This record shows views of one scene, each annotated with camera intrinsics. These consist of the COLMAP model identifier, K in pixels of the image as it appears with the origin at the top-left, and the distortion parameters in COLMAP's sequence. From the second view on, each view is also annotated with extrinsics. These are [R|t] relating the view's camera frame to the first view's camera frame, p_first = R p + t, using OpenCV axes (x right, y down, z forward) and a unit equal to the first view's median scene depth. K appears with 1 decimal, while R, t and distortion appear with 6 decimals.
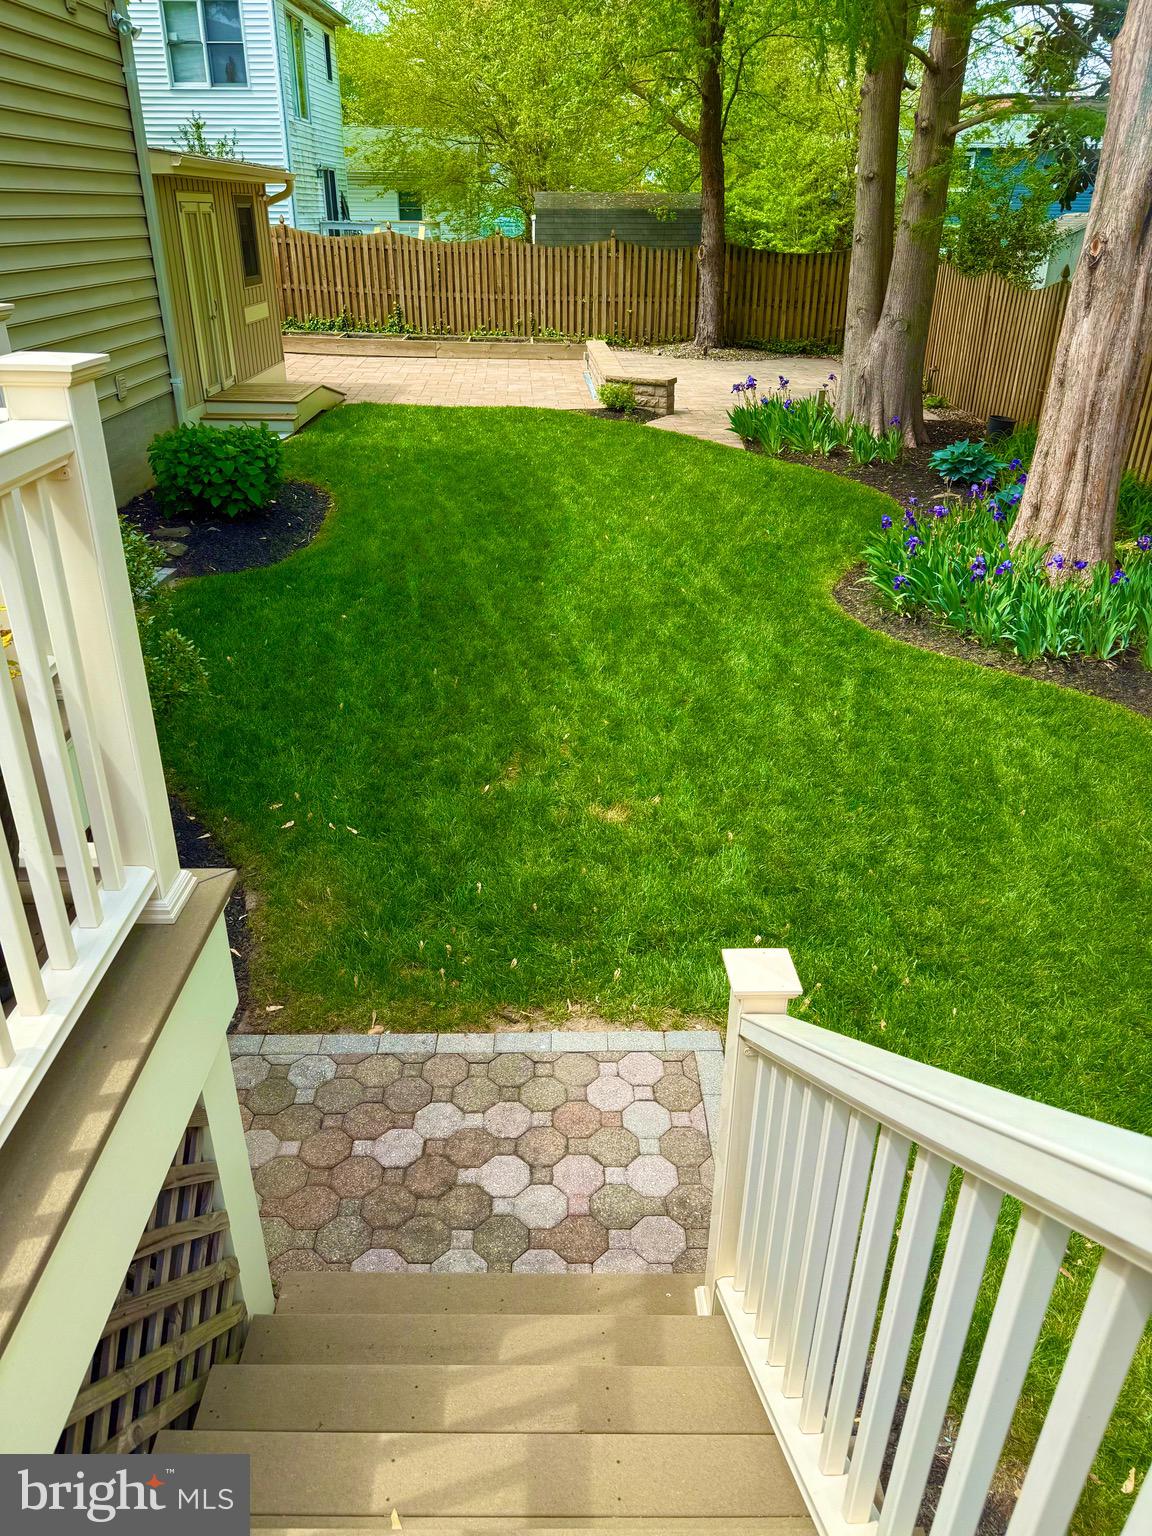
lens RADIAL K [[1062.6, 0, 570.8], [0, 1062.6, 773.8], [0, 0, 1]] dist [-0.002635, -0.020116]
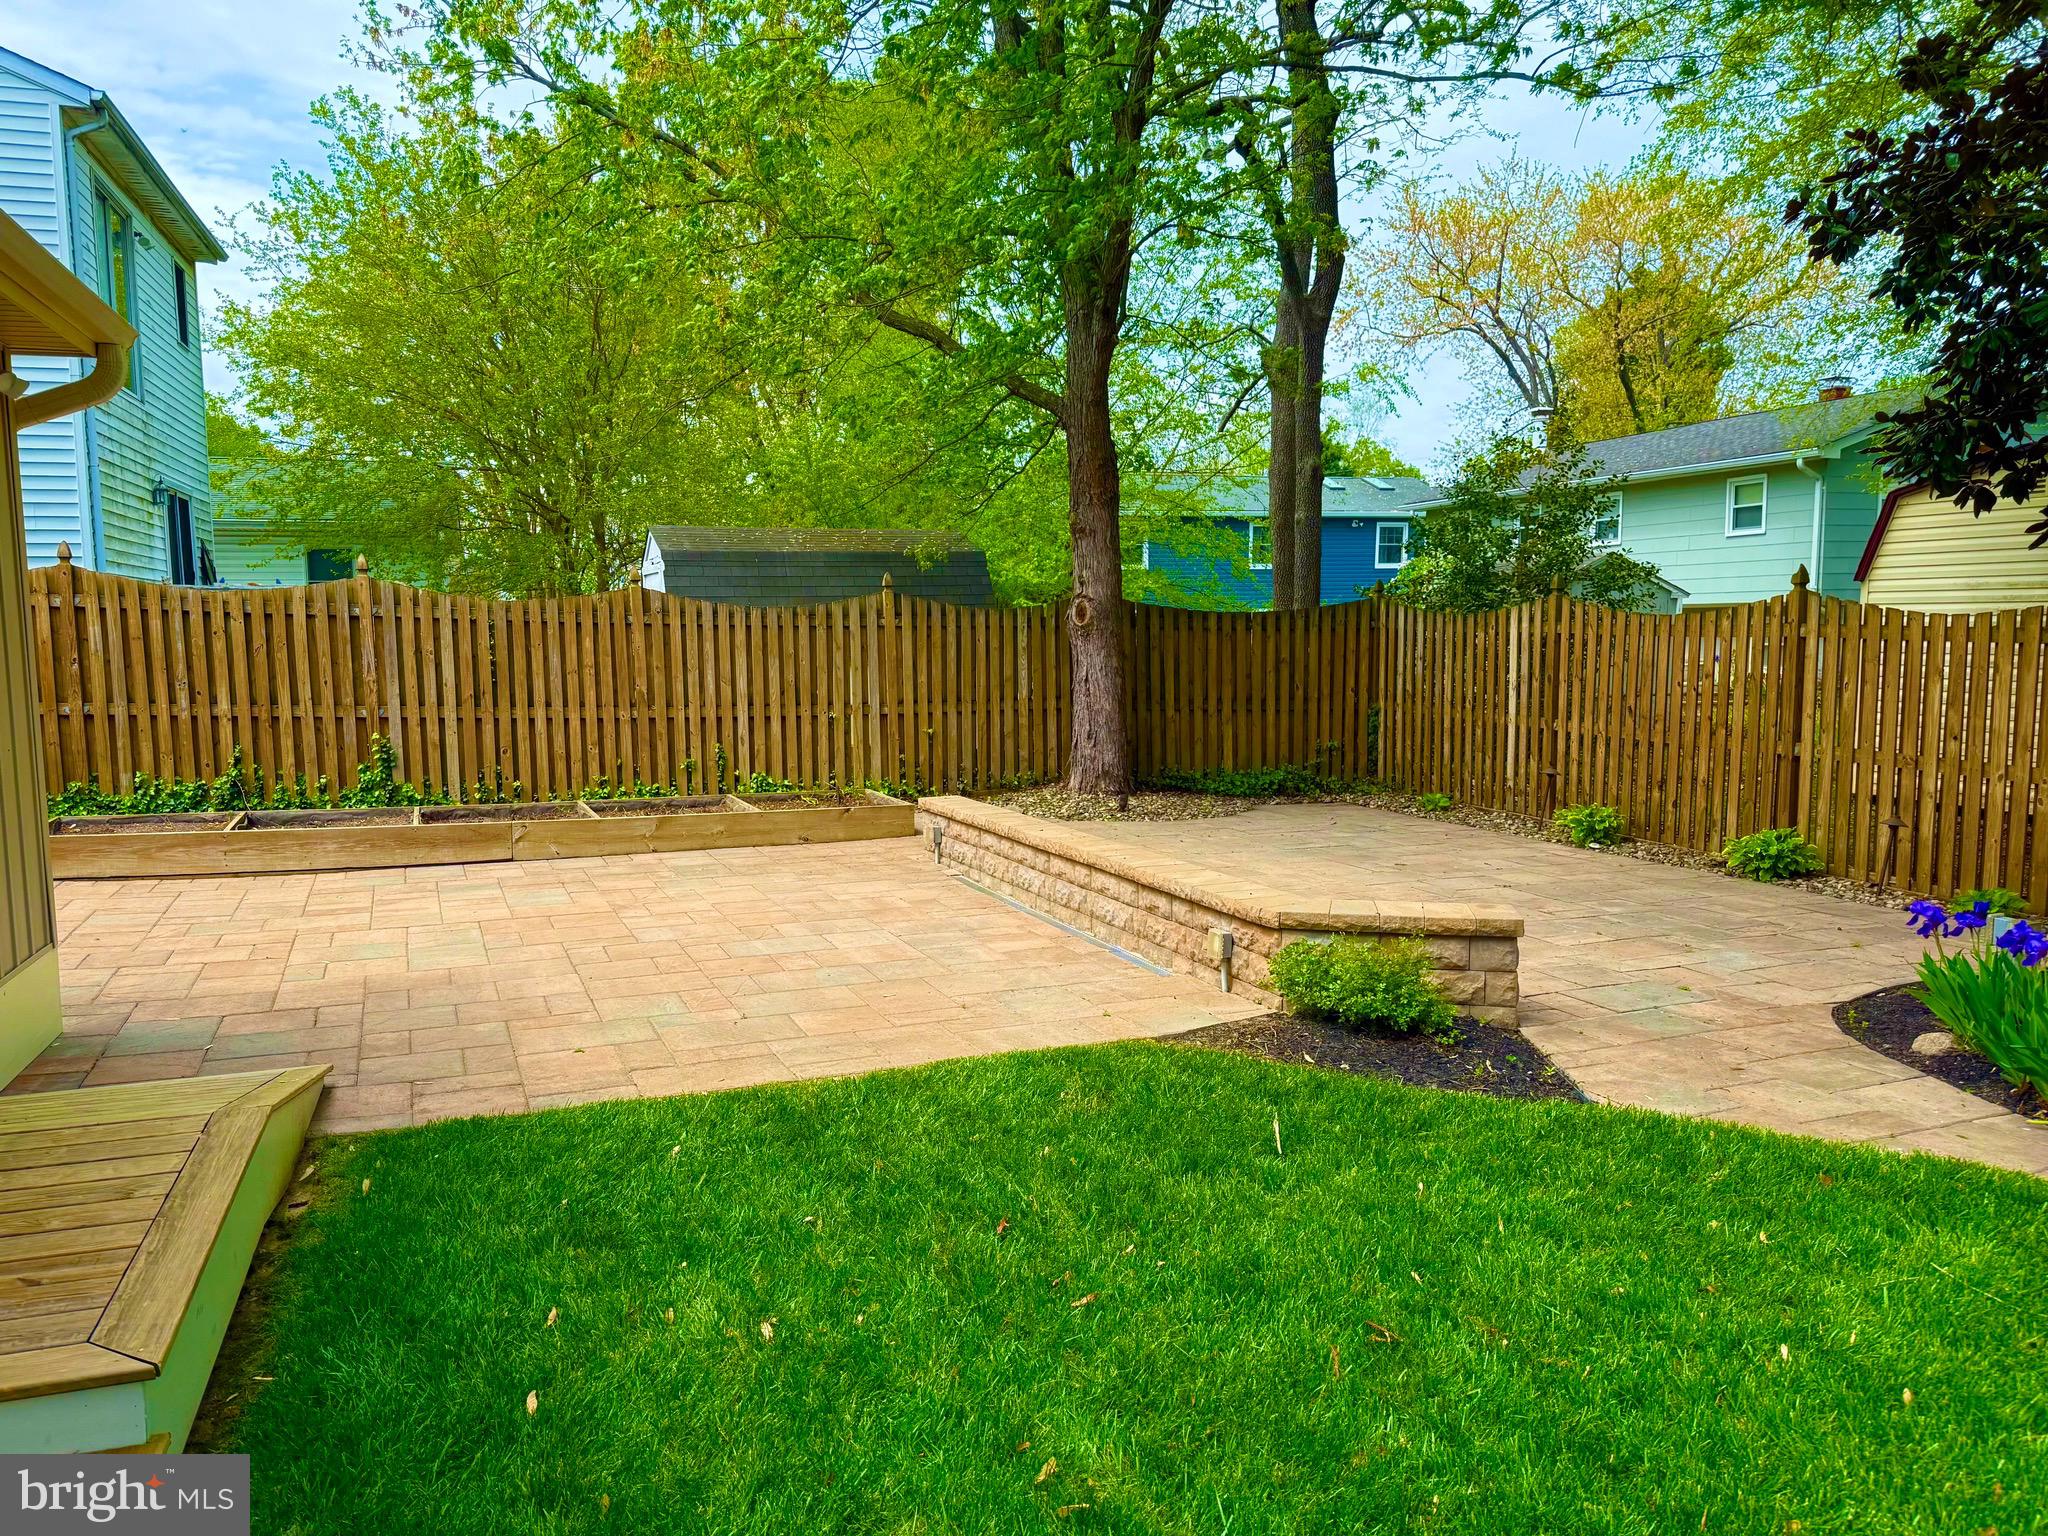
lens RADIAL K [[1416.8, 0, 1042.8], [0, 1416.8, 774.0], [0, 0, 1]] dist [-0.002635, -0.020116]
pose [[0.931800, -0.053101, 0.359067, -0.123897], [0.182817, 0.923262, -0.337883, -0.200672], [-0.313571, 0.380483, 0.870003, 0.453472]]
